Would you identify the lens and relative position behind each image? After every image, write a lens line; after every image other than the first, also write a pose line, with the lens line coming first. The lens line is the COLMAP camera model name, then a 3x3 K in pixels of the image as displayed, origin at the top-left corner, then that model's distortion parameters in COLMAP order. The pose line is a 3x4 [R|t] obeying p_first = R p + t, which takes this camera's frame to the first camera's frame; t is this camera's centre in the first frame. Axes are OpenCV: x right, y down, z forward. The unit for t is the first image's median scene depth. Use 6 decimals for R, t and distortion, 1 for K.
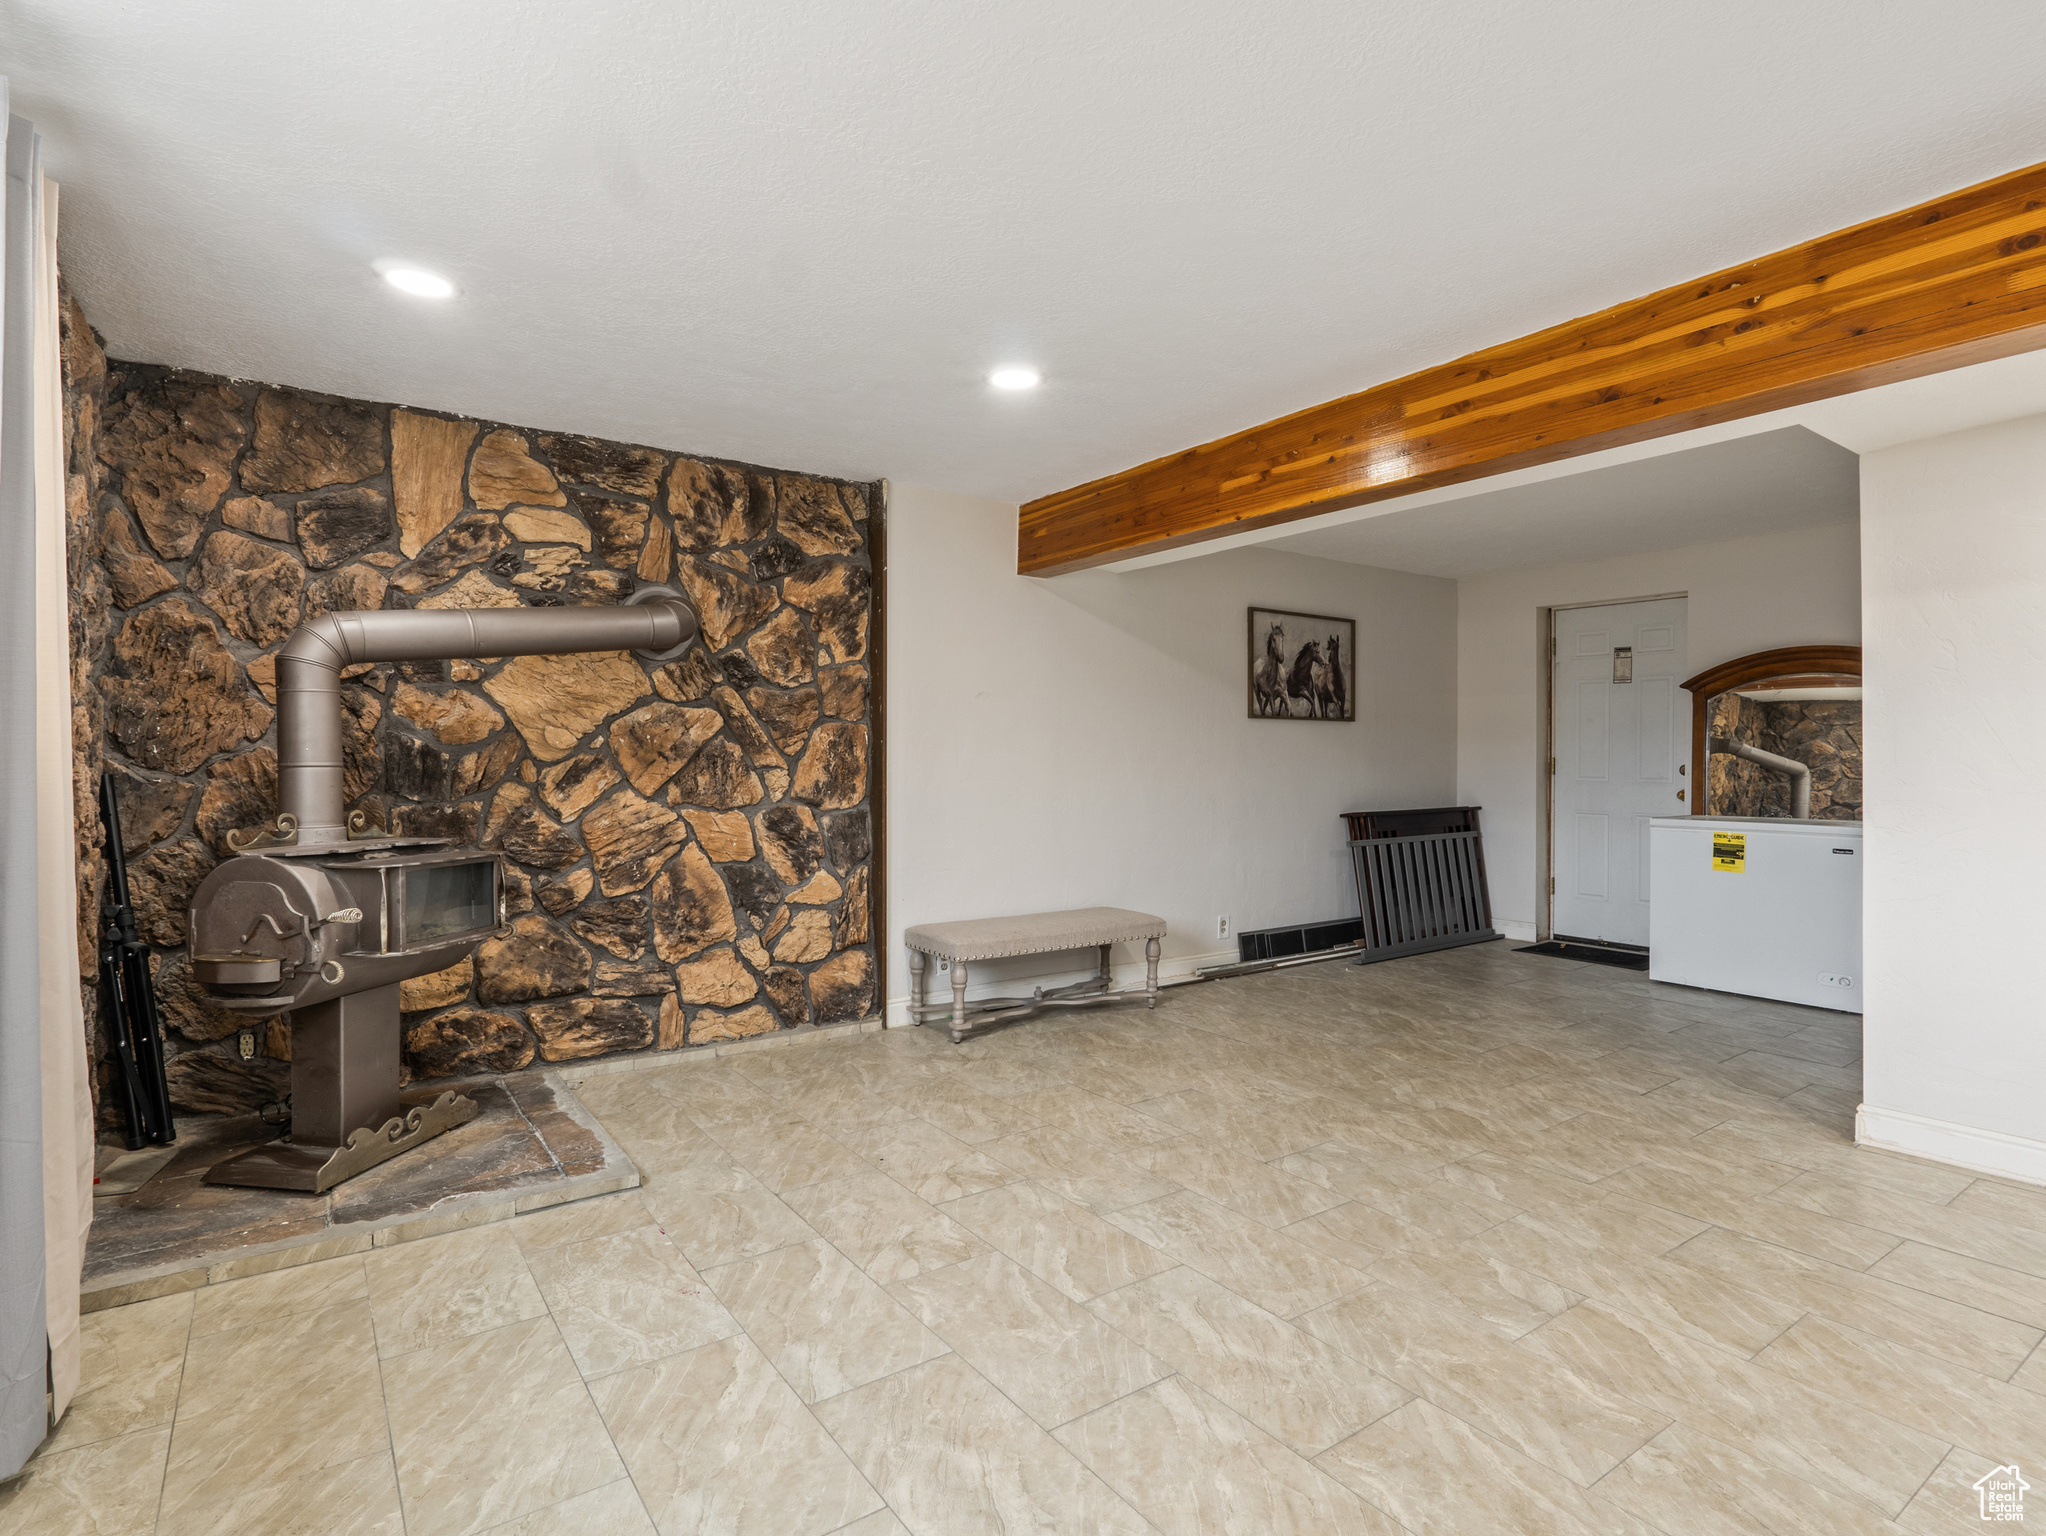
lens RADIAL K [[1055.6, 0, 1029.0], [0, 1055.6, 764.5], [0, 0, 1]] dist [-0.010435, 0.002629]
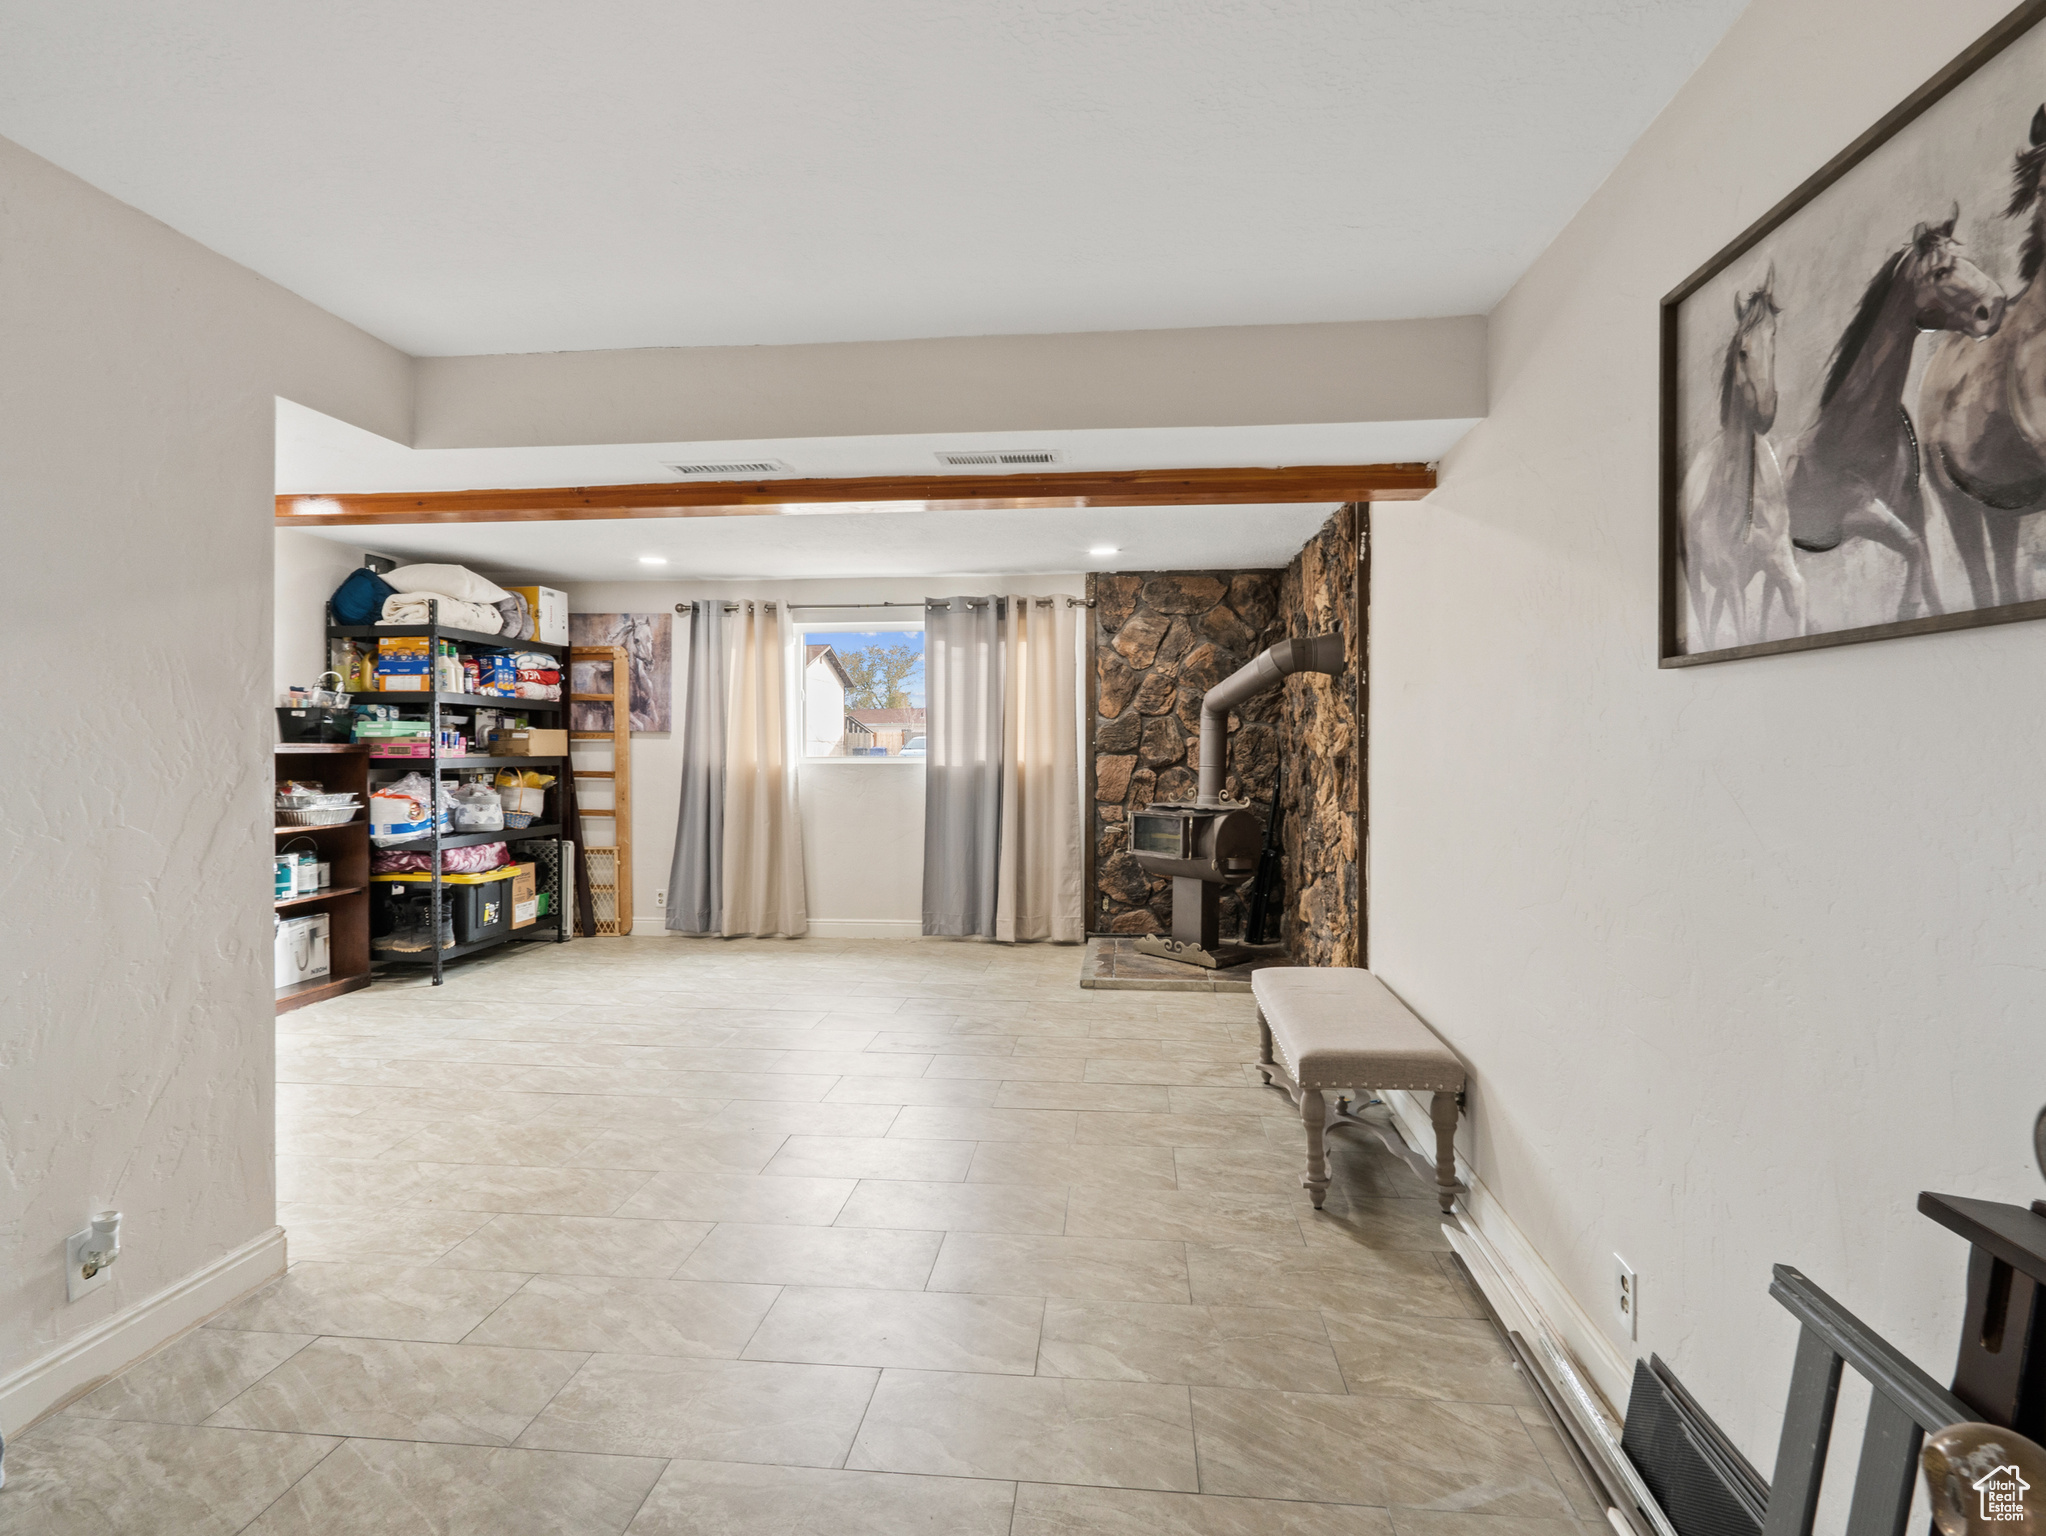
lens RADIAL K [[1055.6, 0, 1019.1], [0, 1055.6, 765.7], [0, 0, 1]] dist [-0.010435, 0.002629]
pose [[-0.659784, 0.014215, -0.751321, 0.779531], [-0.004765, 0.999722, 0.023100, -0.031824], [0.751440, 0.018821, -0.659533, 1.483368]]
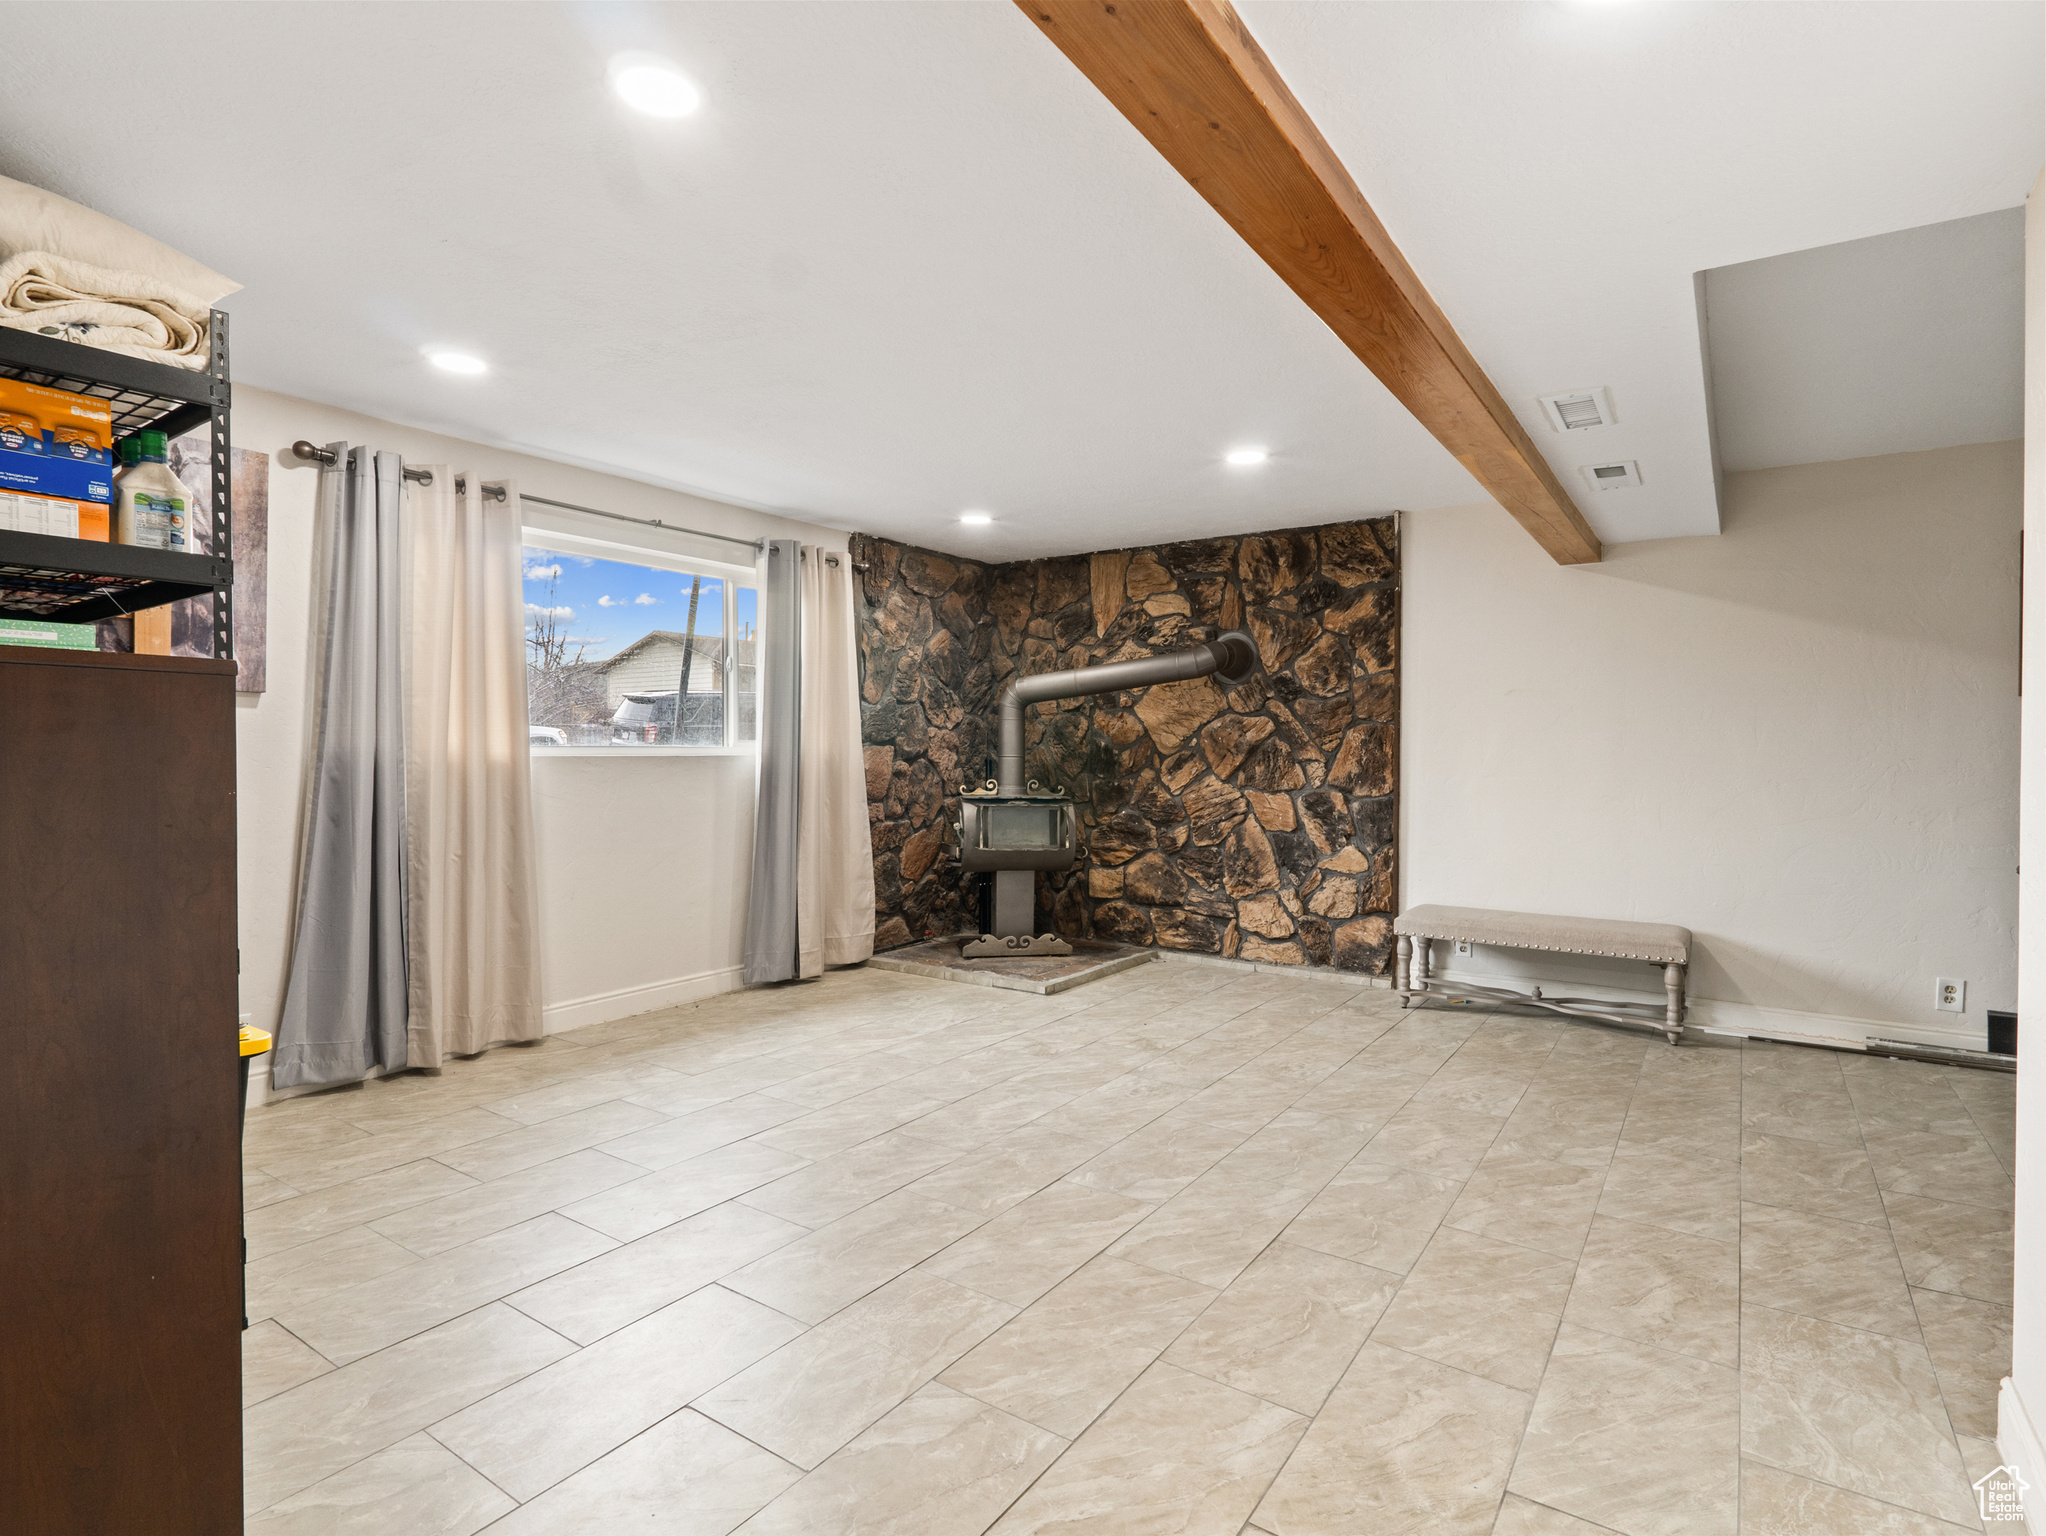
lens RADIAL K [[1055.6, 0, 1022.4], [0, 1055.6, 768.7], [0, 0, 1]] dist [-0.010435, 0.002629]
pose [[0.340404, 0.015484, -0.940152, 0.870867], [-0.009526, 0.999870, 0.013019, -0.000974], [0.940231, 0.004524, 0.340507, 0.244012]]
